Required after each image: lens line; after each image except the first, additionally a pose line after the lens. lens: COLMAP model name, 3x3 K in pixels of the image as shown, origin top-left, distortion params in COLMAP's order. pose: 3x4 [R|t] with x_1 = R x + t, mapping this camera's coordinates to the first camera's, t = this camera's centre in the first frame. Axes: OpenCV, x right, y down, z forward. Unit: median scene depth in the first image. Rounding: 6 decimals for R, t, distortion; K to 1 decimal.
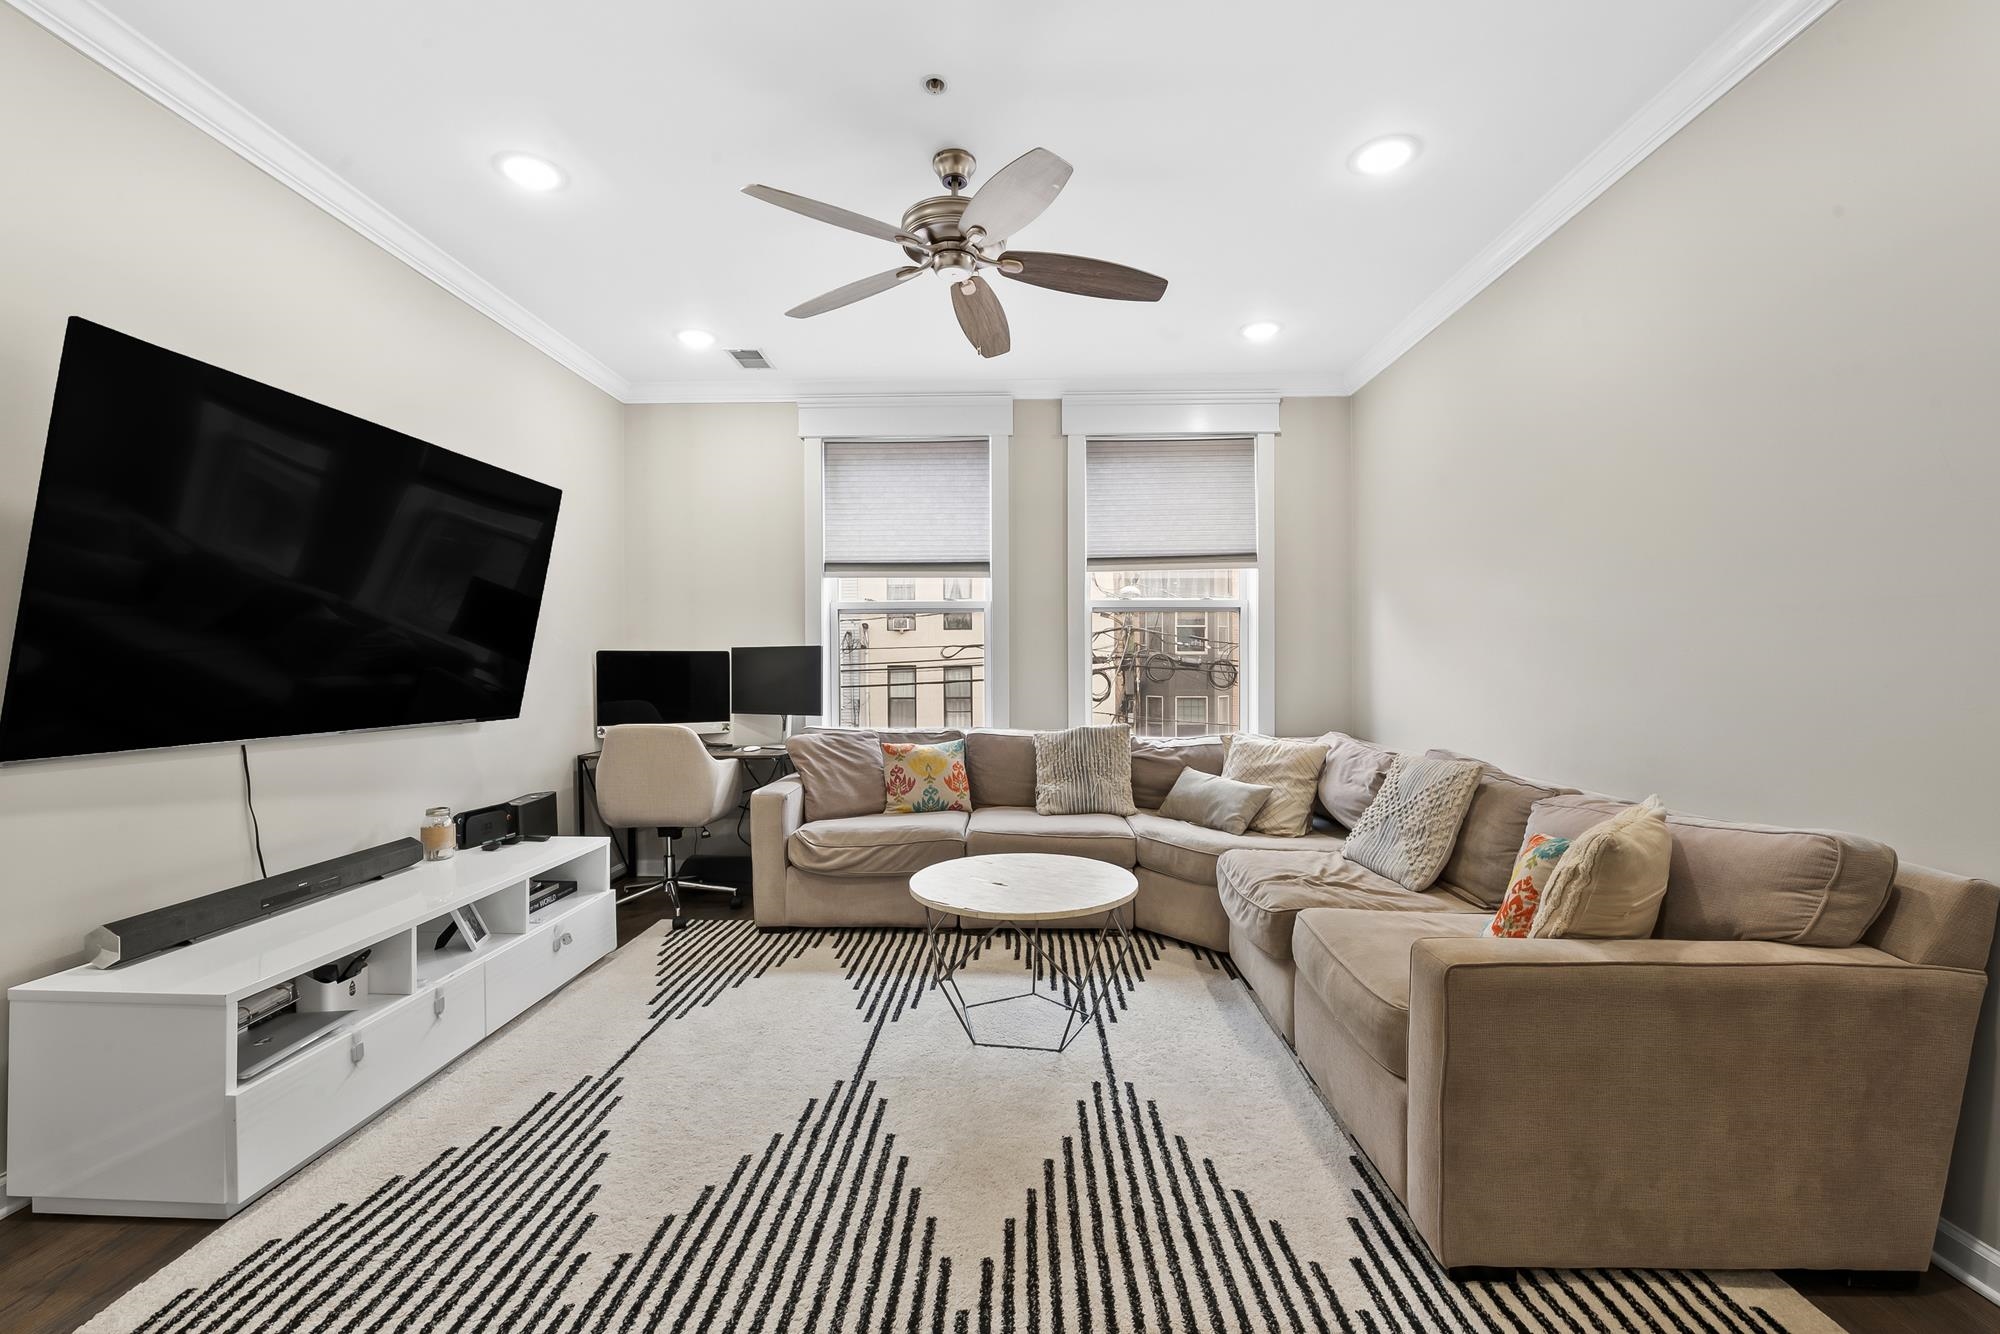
lens RADIAL K [[813.9, 0, 1000.0], [0, 813.9, 667.0], [0, 0, 1]] dist [-0.009561, -0.000548]
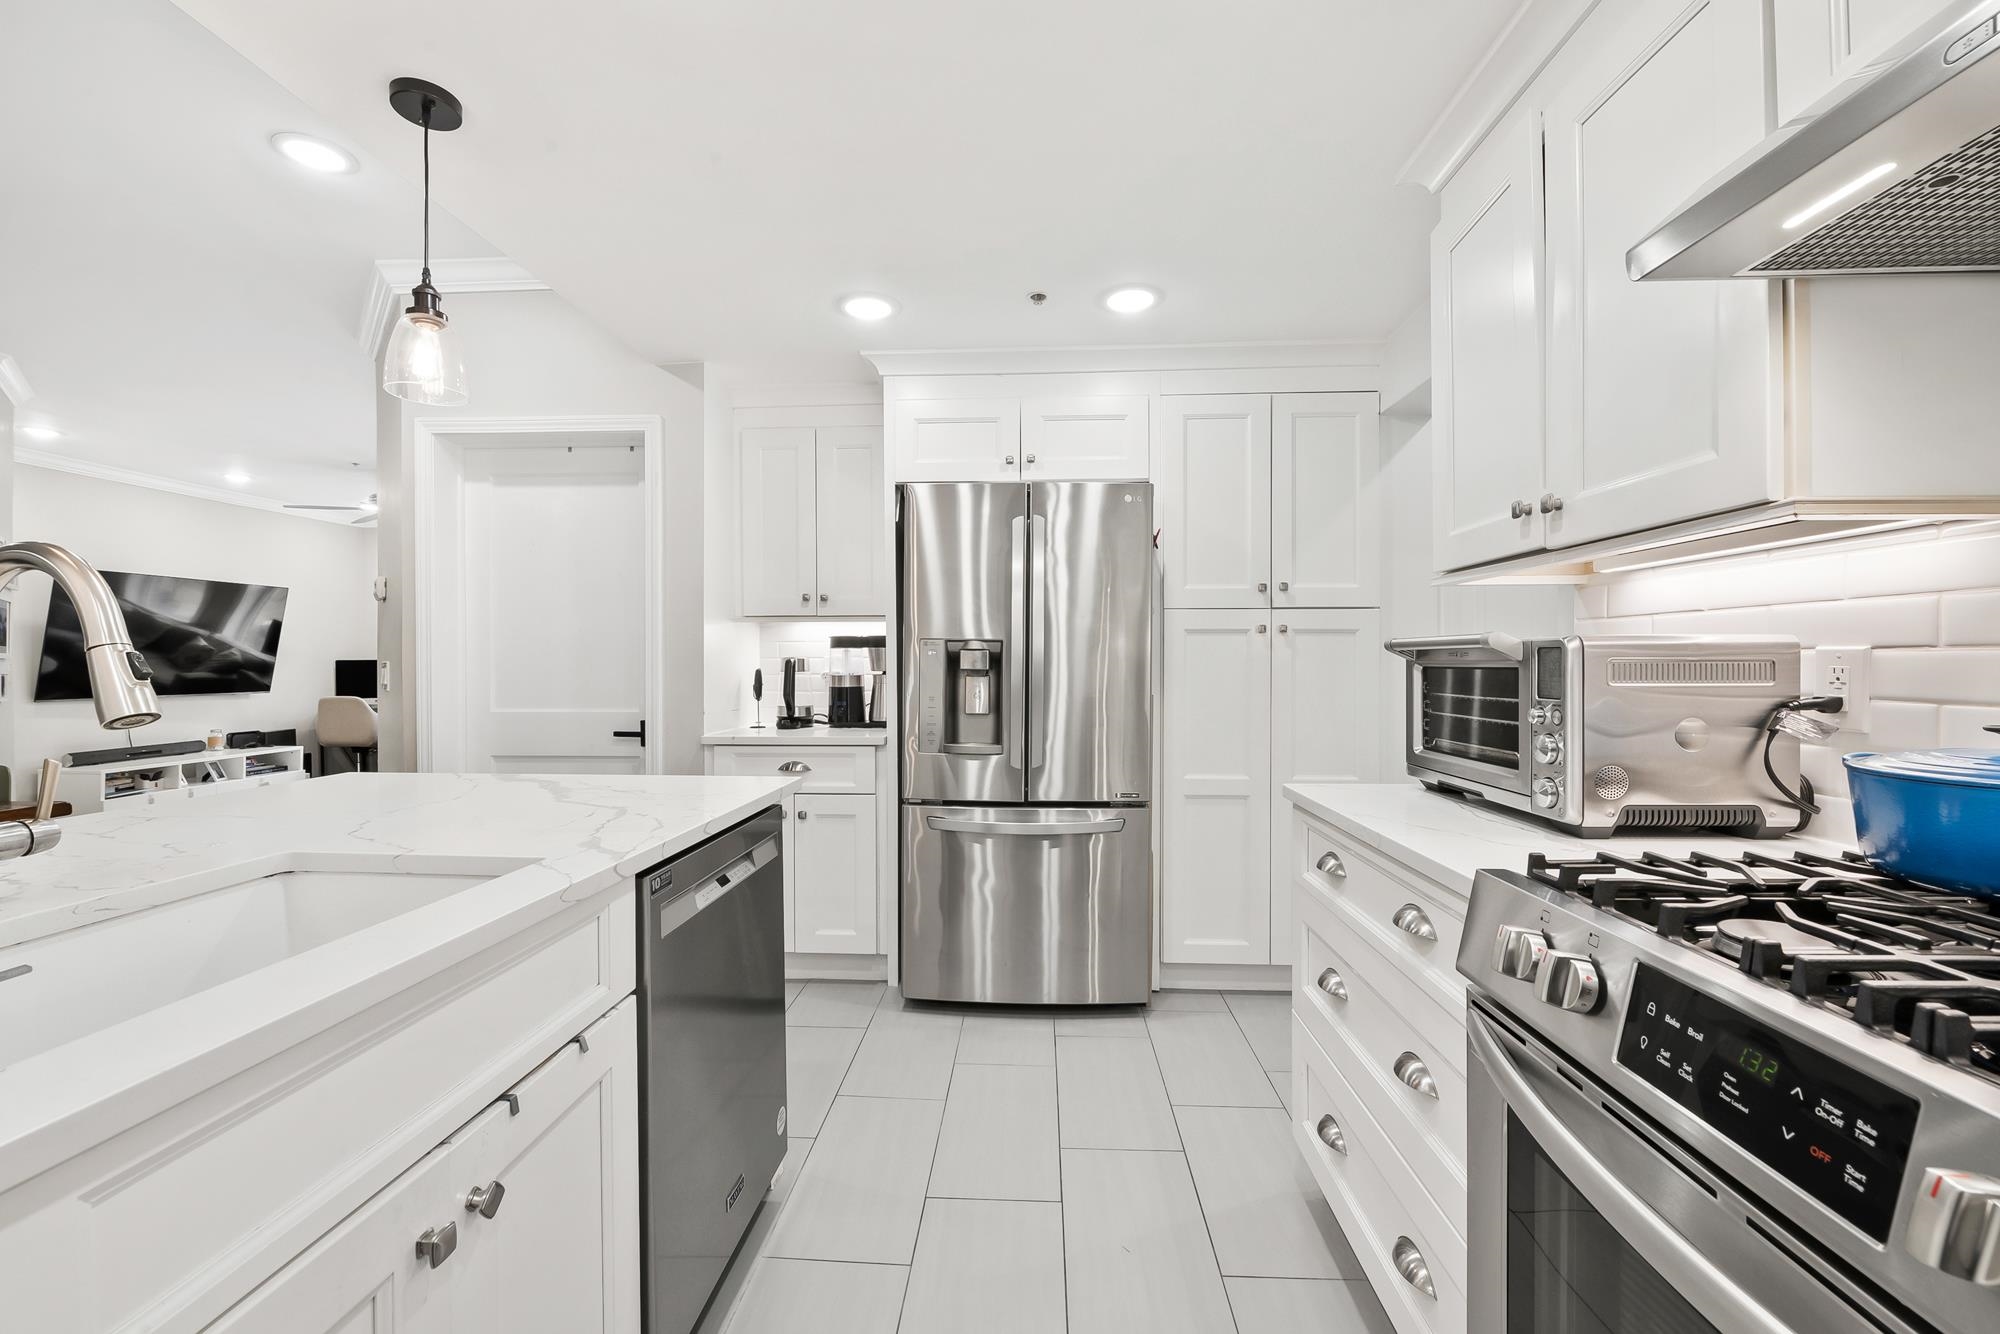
lens RADIAL K [[813.9, 0, 1000.0], [0, 813.9, 667.0], [0, 0, 1]] dist [-0.009561, -0.000548]
pose [[0.999877, -0.000705, -0.015695, 1.449914], [0.000822, 0.999972, 0.007431, -0.024978], [0.015690, -0.007443, 0.999849, -1.171409]]
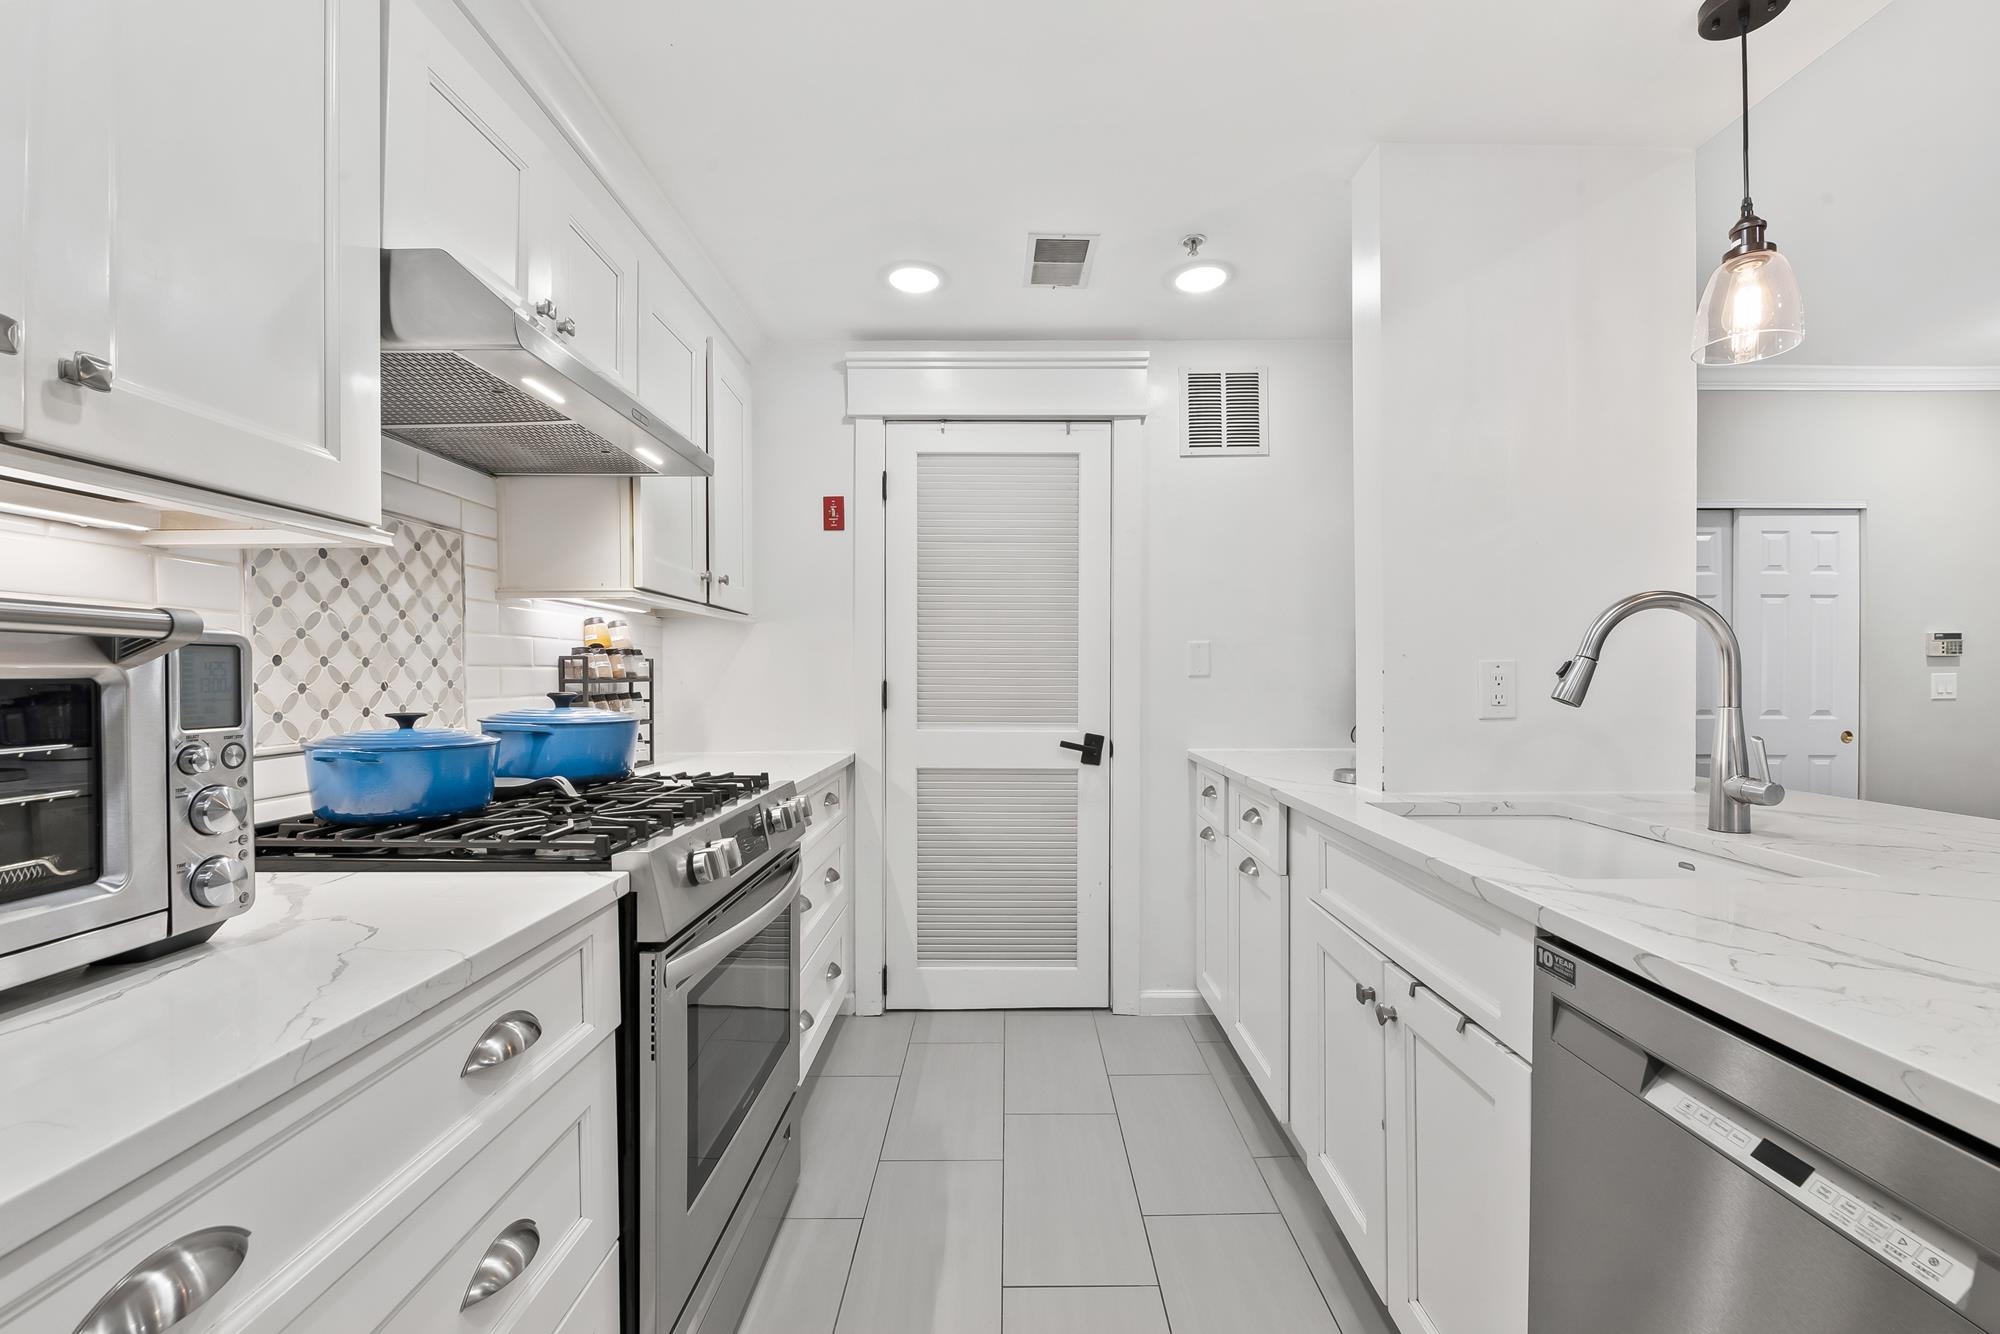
lens RADIAL K [[809.0, 0, 1003.4], [0, 809.0, 682.6], [0, 0, 1]] dist [-0.009621, -0.000425]
pose [[-0.999624, 0.004530, -0.027036, 1.481954], [0.004311, 0.999957, 0.008175, -0.019698], [0.027072, 0.008055, -0.999601, -0.468918]]
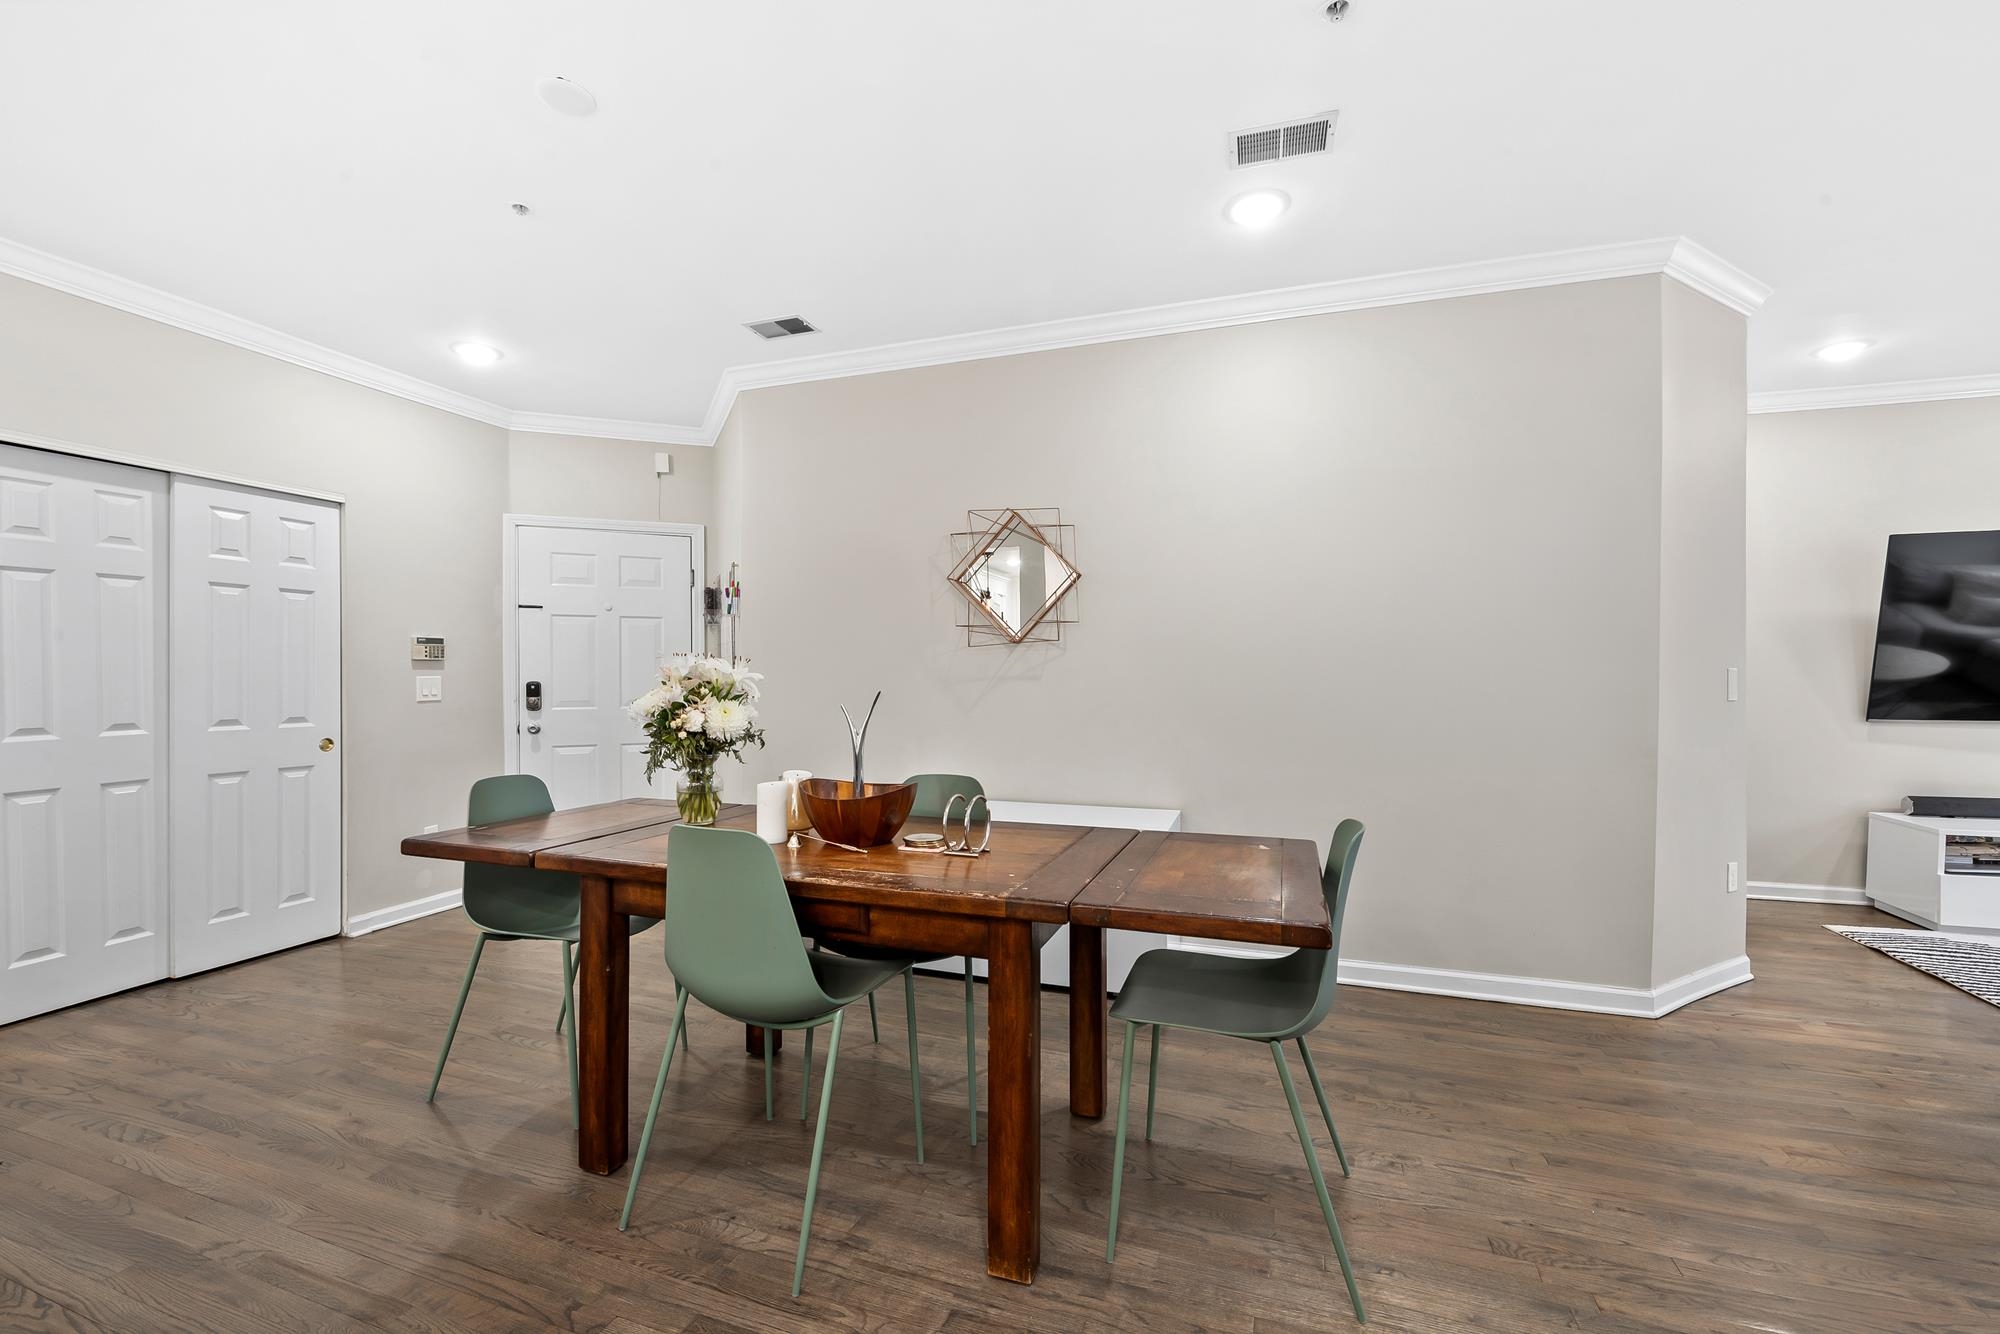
lens RADIAL K [[820.5, 0, 1004.7], [0, 820.5, 679.8], [0, 0, 1]] dist [-0.009499, -0.000271]
pose [[-0.290757, 0.008160, -0.956762, 0.971974], [0.002794, 0.999967, 0.007680, -0.019678], [0.956793, -0.000440, -0.290770, -0.390388]]
